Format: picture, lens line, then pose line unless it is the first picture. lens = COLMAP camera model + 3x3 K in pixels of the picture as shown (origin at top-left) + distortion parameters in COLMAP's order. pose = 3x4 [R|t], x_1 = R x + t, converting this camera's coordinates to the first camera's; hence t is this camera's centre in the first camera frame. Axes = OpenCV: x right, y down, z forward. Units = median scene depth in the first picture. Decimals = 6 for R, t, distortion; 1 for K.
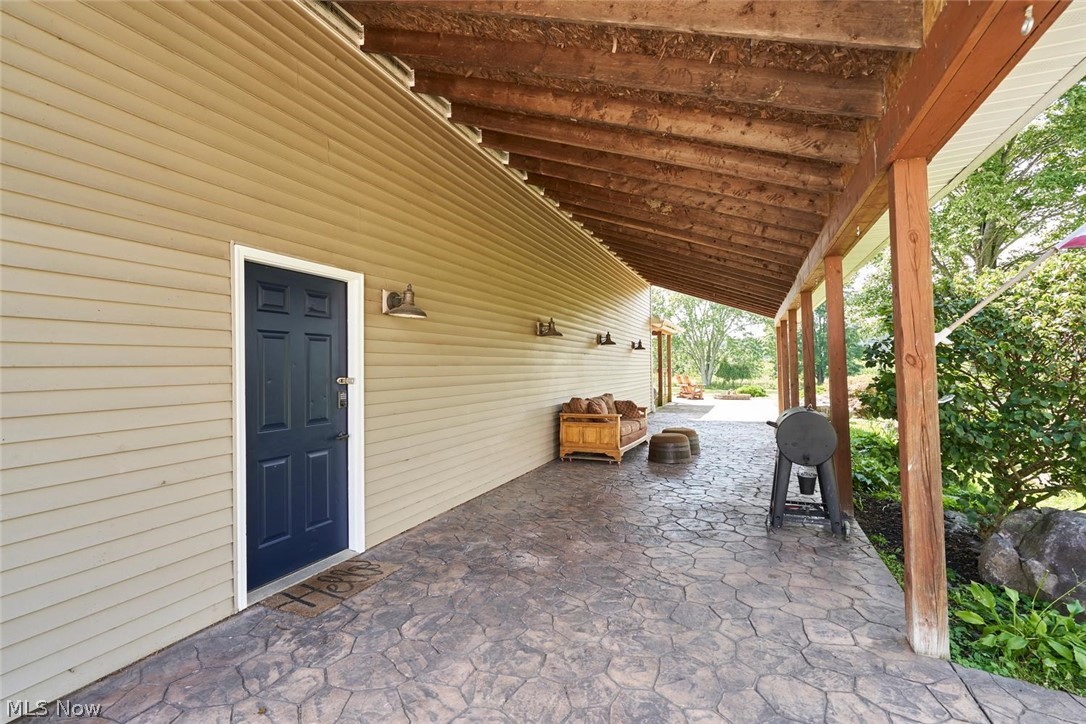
lens RADIAL K [[505.2, 0, 536.7], [0, 505.2, 362.5], [0, 0, 1]] dist [-0.000725, -0.000237]
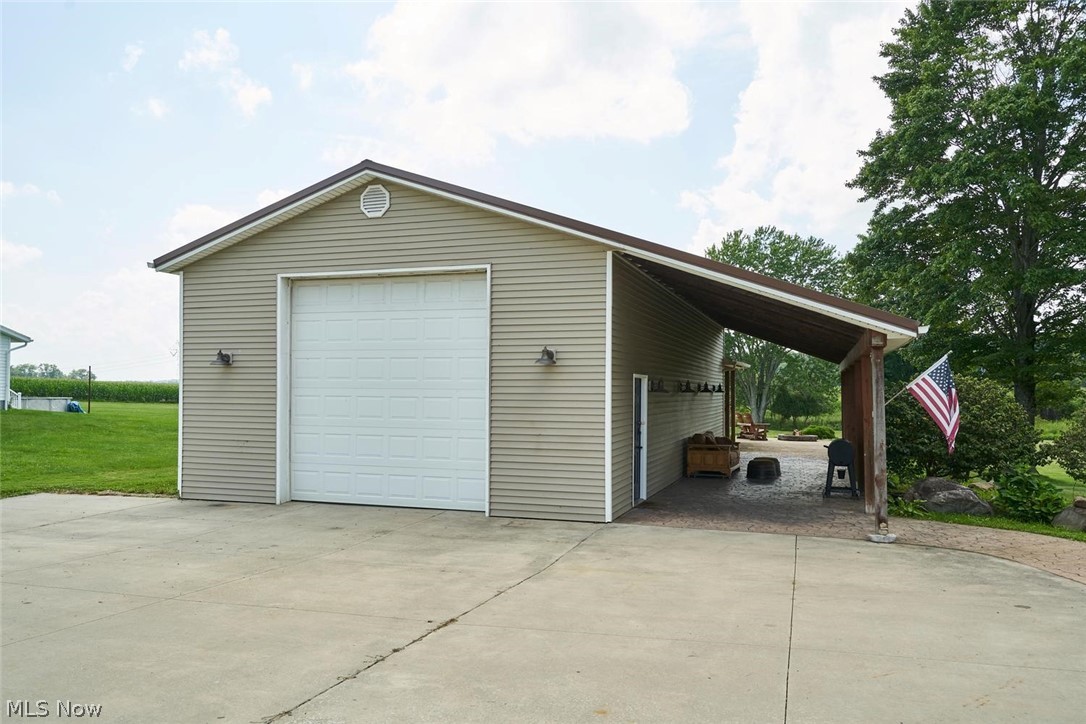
lens RADIAL K [[841.1, 0, 541.4], [0, 841.1, 365.8], [0, 0, 1]] dist [-0.000902, -0.000182]
pose [[0.996574, 0.015162, 0.081310, -0.454432], [-0.013465, 0.999681, -0.021370, -0.052596], [-0.081608, 0.020202, 0.996460, -1.088360]]
